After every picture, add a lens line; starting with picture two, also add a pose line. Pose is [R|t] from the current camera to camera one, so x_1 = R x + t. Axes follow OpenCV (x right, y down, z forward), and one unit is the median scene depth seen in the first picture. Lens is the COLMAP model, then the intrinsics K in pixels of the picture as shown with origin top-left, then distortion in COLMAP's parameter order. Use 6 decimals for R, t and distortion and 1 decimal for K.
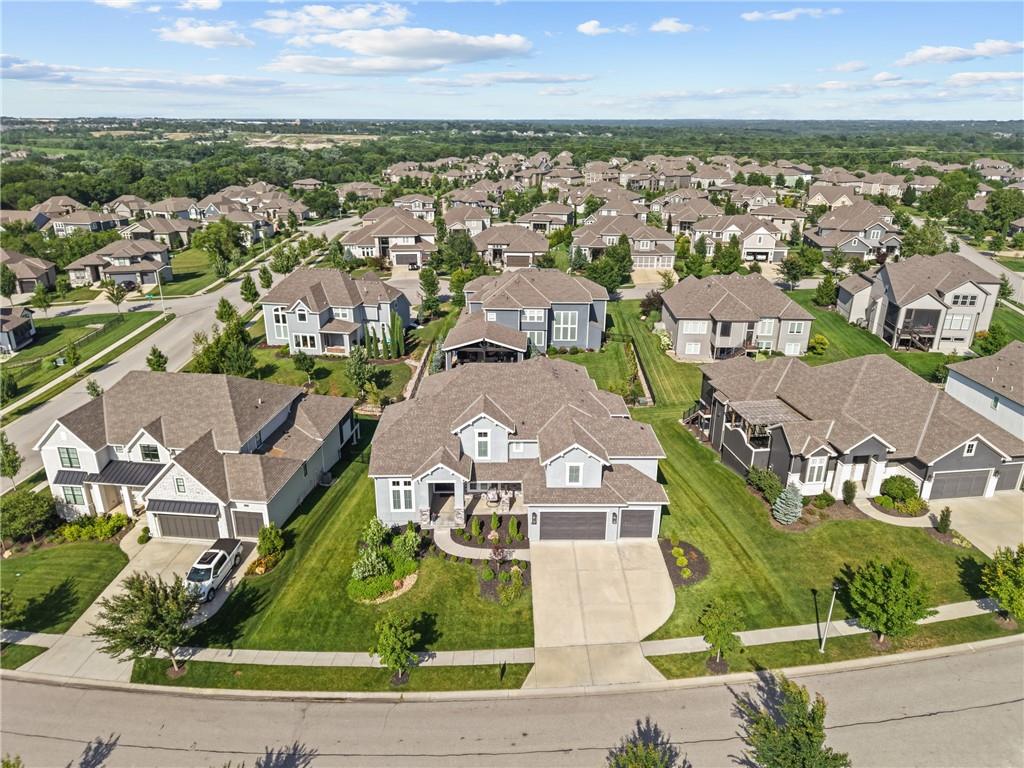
lens RADIAL K [[683.7, 0, 508.3], [0, 683.7, 379.8], [0, 0, 1]] dist [-0.008902, -0.000148]
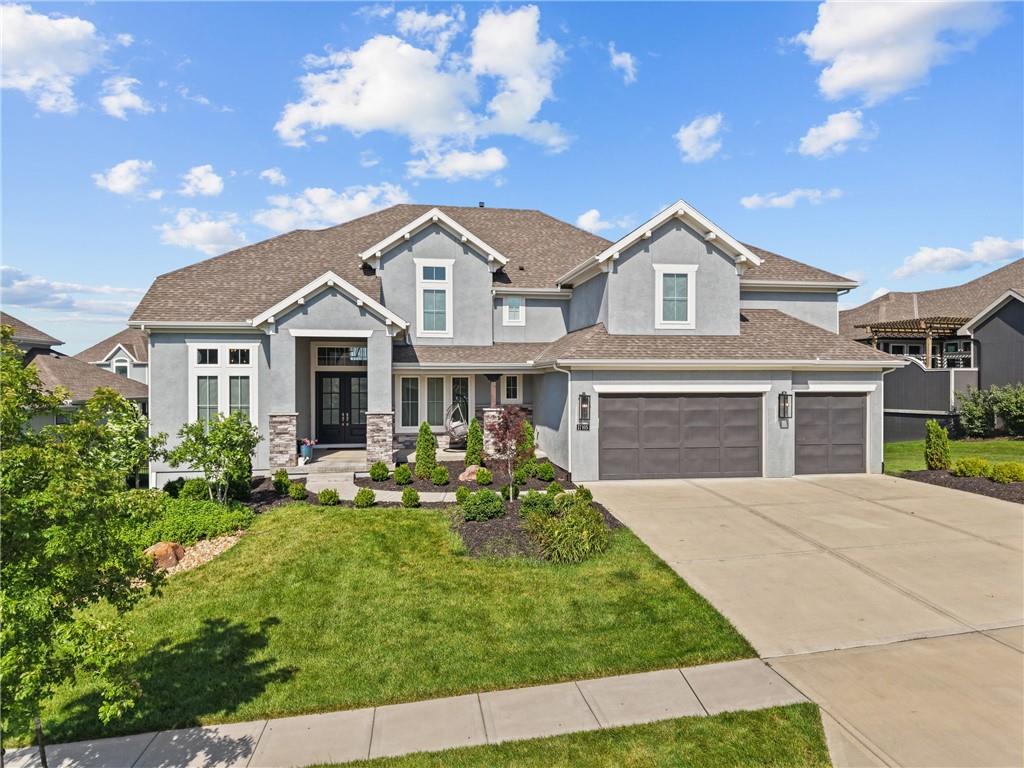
lens RADIAL K [[689.0, 0, 508.4], [0, 689.0, 387.3], [0, 0, 1]] dist [0.009595, -0.002359]
pose [[0.988726, 0.001237, 0.149731, -0.059300], [0.052317, 0.934089, -0.353187, 0.319741], [-0.140299, 0.357039, 0.923493, 0.650197]]
